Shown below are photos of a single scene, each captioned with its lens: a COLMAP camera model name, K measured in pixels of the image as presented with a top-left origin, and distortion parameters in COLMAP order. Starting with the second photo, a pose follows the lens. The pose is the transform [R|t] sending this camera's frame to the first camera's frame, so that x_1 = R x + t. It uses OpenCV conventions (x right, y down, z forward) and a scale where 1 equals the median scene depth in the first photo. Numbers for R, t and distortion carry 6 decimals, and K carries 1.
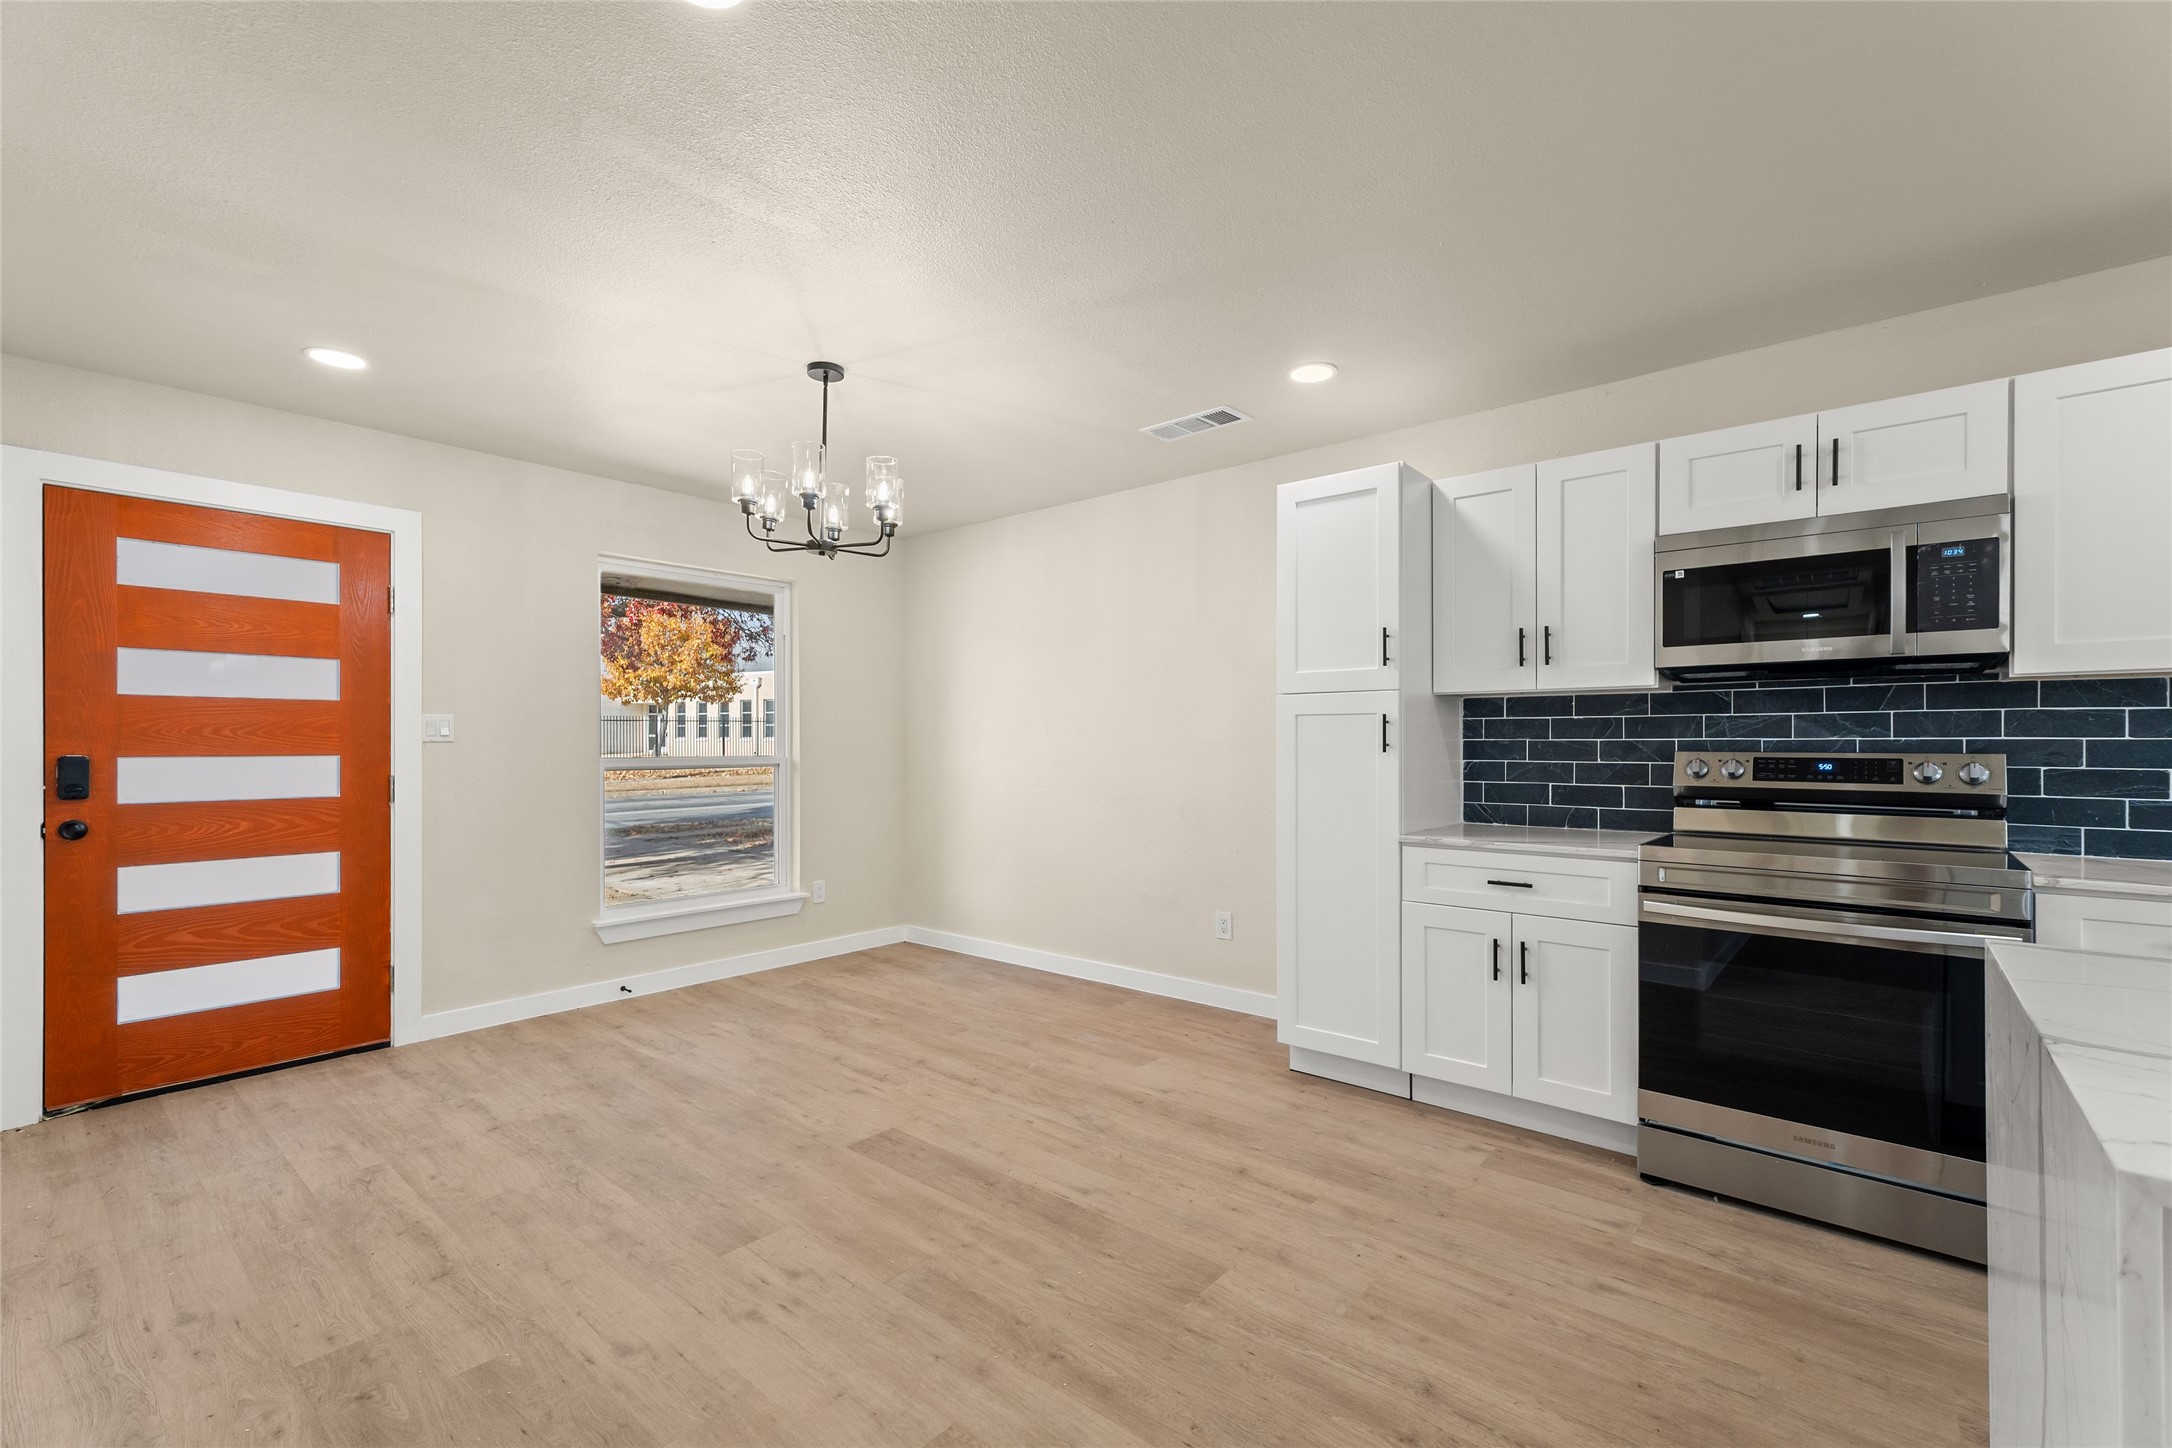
lens RADIAL K [[929.8, 0, 1086.8], [0, 929.8, 748.0], [0, 0, 1]] dist [0.007871, -0.000104]
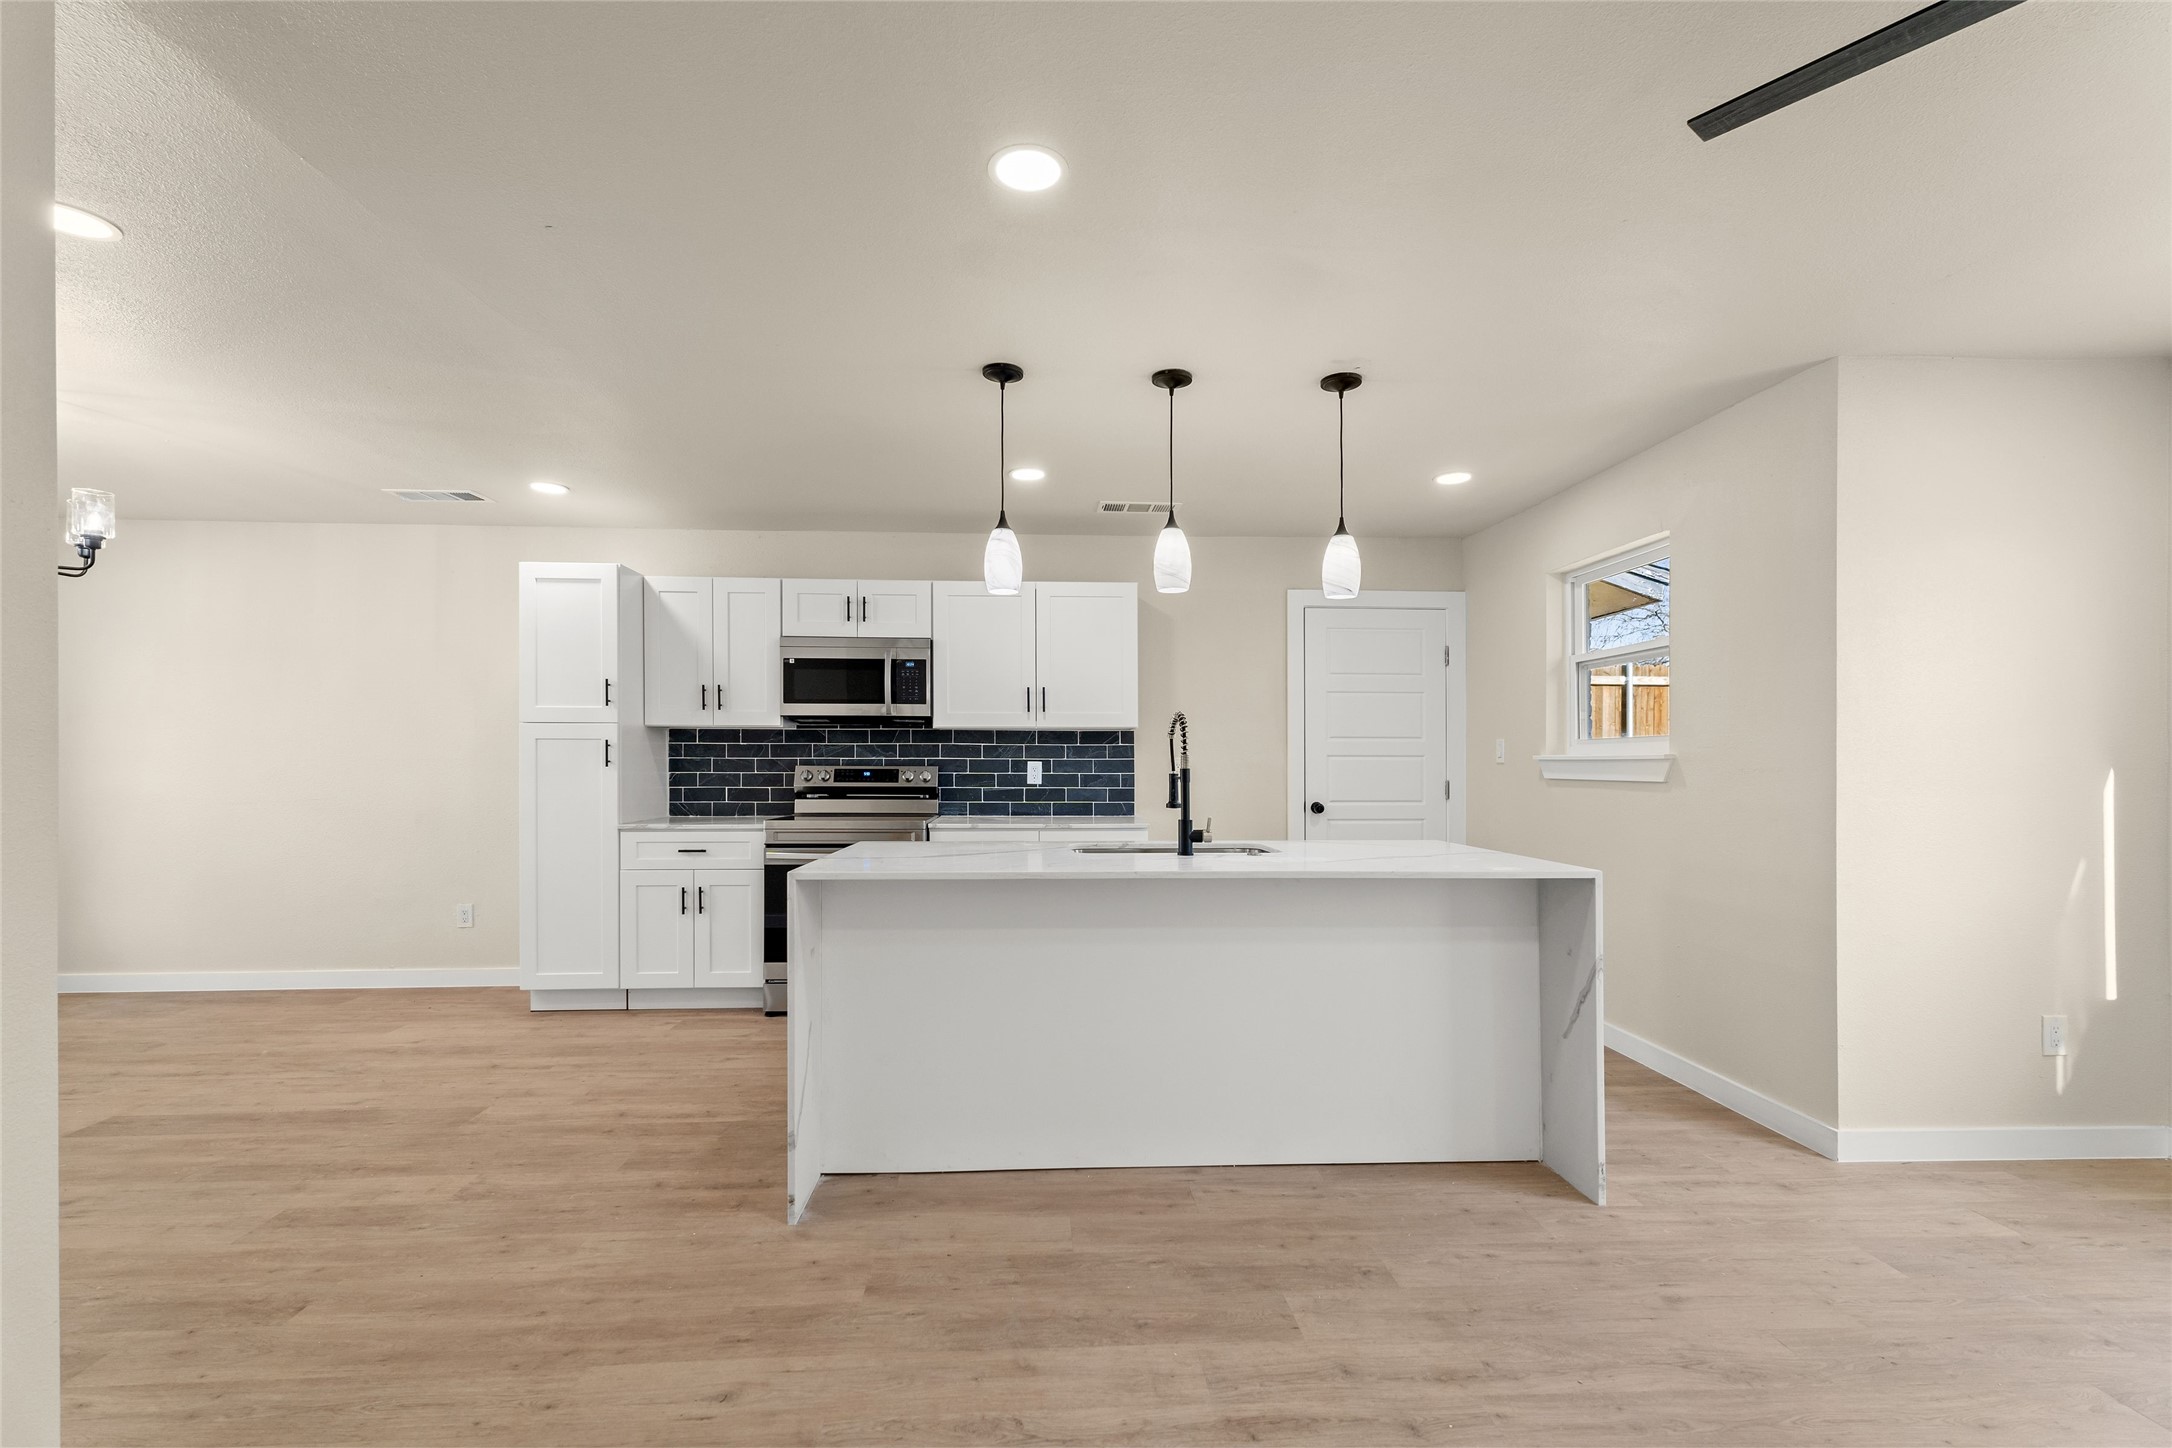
lens RADIAL K [[929.8, 0, 1076.0], [0, 929.8, 766.0], [0, 0, 1]] dist [0.007871, -0.000104]
pose [[0.728849, -0.002707, 0.684669, -0.145845], [0.001143, 0.999996, 0.002737, 0.000329], [-0.684674, -0.001213, 0.728849, -0.583397]]
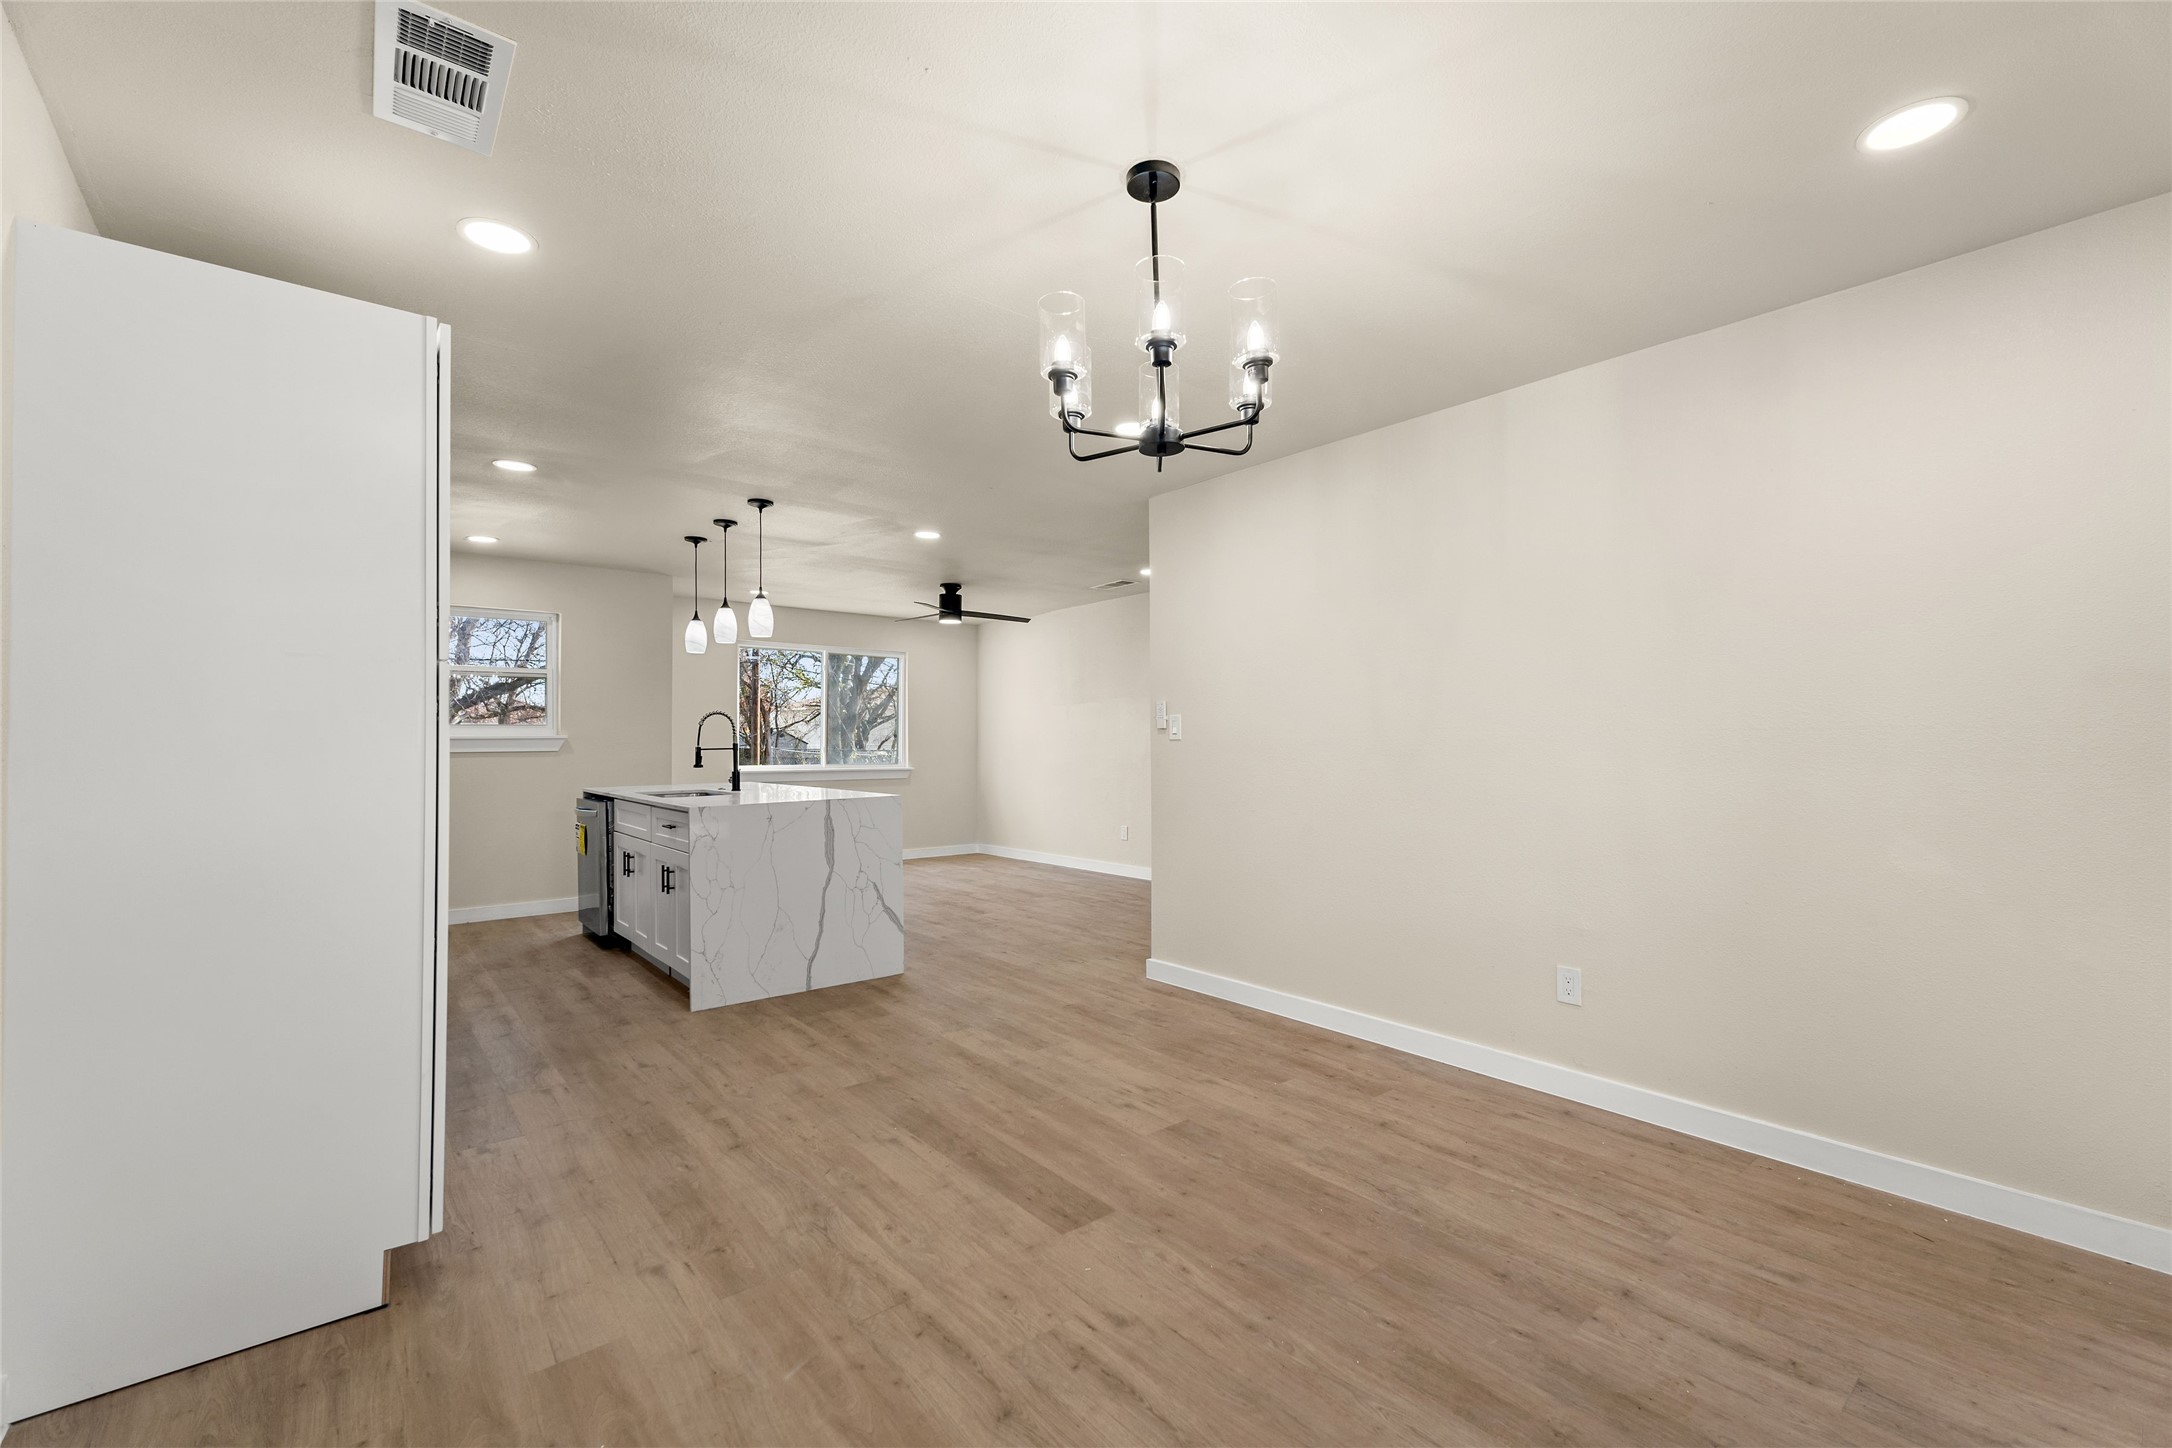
lens RADIAL K [[929.8, 0, 1085.1], [0, 929.8, 720.6], [0, 0, 1]] dist [0.007871, -0.000104]
pose [[-0.983705, 0.006463, 0.179672, -0.387000], [0.003563, 0.999858, -0.016455, -0.006310], [-0.179753, -0.015547, -0.983589, 1.851434]]
